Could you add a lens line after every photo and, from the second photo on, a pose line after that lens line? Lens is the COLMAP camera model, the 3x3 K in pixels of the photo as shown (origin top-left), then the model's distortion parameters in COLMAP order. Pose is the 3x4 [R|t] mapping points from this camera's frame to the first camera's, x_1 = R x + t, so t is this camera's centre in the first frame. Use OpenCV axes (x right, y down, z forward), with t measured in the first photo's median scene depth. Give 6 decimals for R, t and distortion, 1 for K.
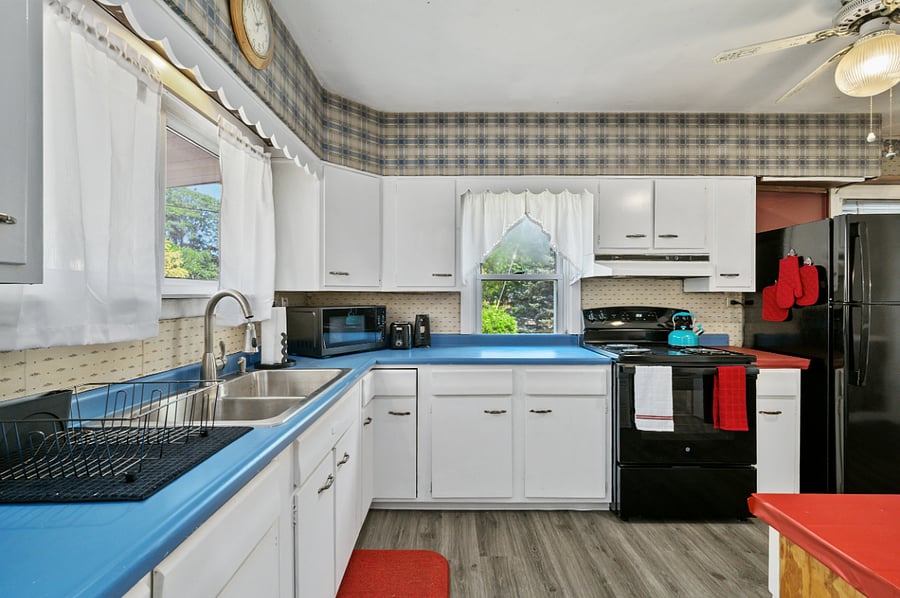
lens RADIAL K [[393.4, 0, 449.7], [0, 393.4, 299.2], [0, 0, 1]] dist [-0.000988, -0.000266]
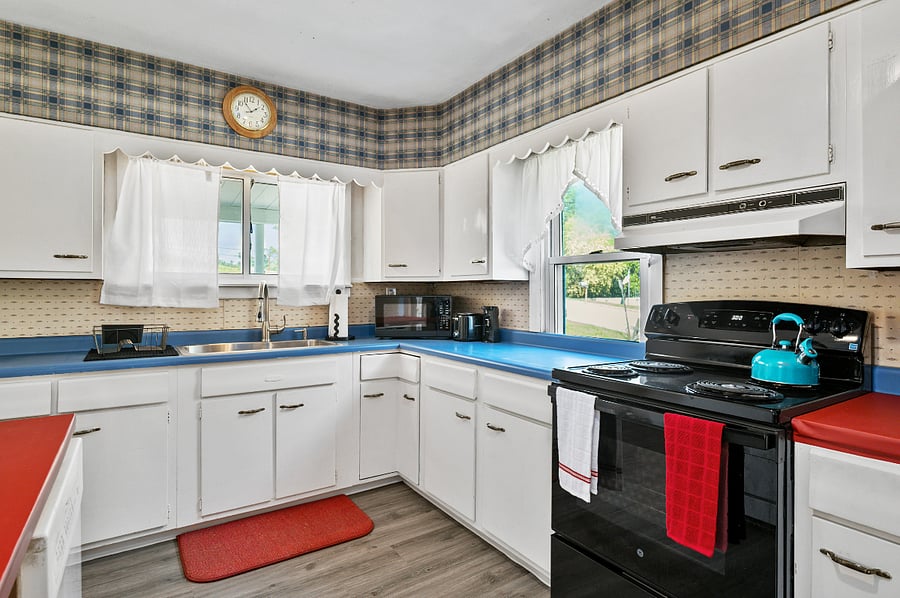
lens RADIAL K [[475.5, 0, 450.2], [0, 475.5, 293.8], [0, 0, 1]] dist [-0.004995, 0.001266]
pose [[0.562538, 0.003914, -0.826762, 0.859867], [-0.007550, 0.999971, -0.000403, 0.013575], [0.826737, 0.006468, 0.562551, 0.335648]]
